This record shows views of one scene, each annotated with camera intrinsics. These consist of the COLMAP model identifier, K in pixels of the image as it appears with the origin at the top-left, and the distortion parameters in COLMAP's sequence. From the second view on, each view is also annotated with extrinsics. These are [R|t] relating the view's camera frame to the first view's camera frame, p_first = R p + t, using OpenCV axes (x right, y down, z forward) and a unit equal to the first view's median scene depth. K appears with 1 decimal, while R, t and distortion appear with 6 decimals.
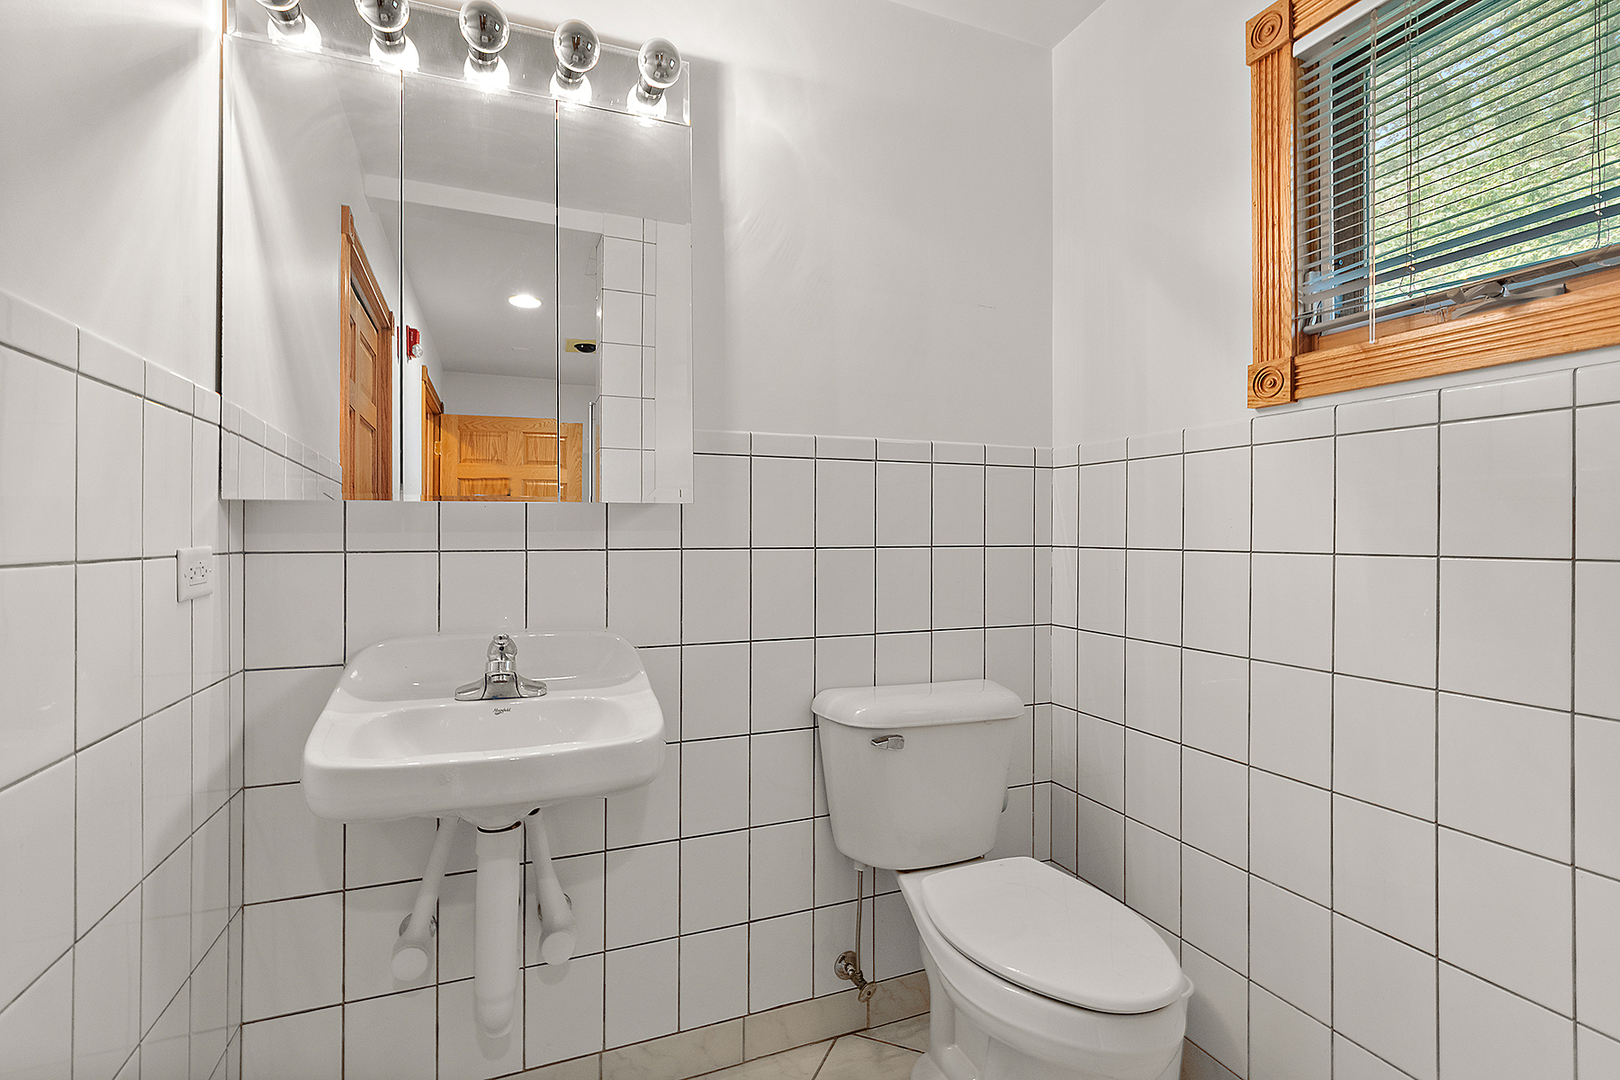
lens RADIAL K [[732.5, 0, 811.0], [0, 732.5, 531.7], [0, 0, 1]] dist [-0.001544, 0.001458]
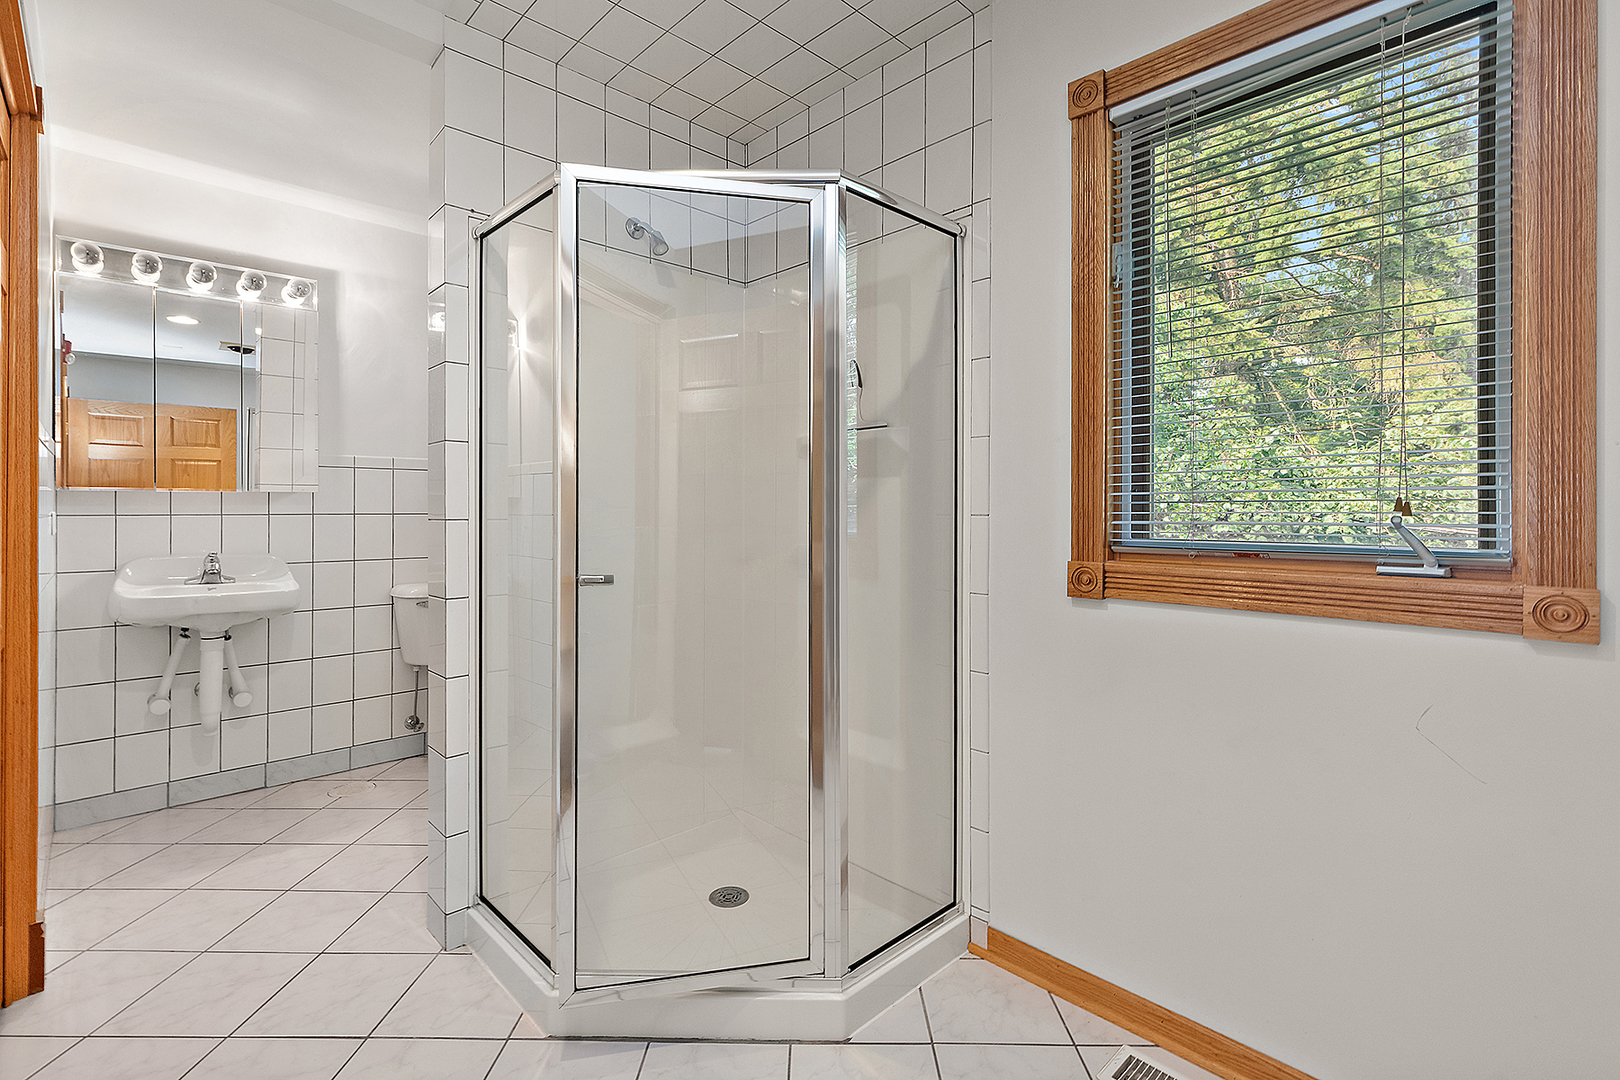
lens RADIAL K [[732.5, 0, 805.8], [0, 732.5, 509.9], [0, 0, 1]] dist [-0.001544, 0.001458]
pose [[0.929320, 0.000376, 0.369274, 0.327613], [-0.002562, 0.999982, 0.005430, -0.003116], [-0.369266, -0.005993, 0.929305, -1.324367]]
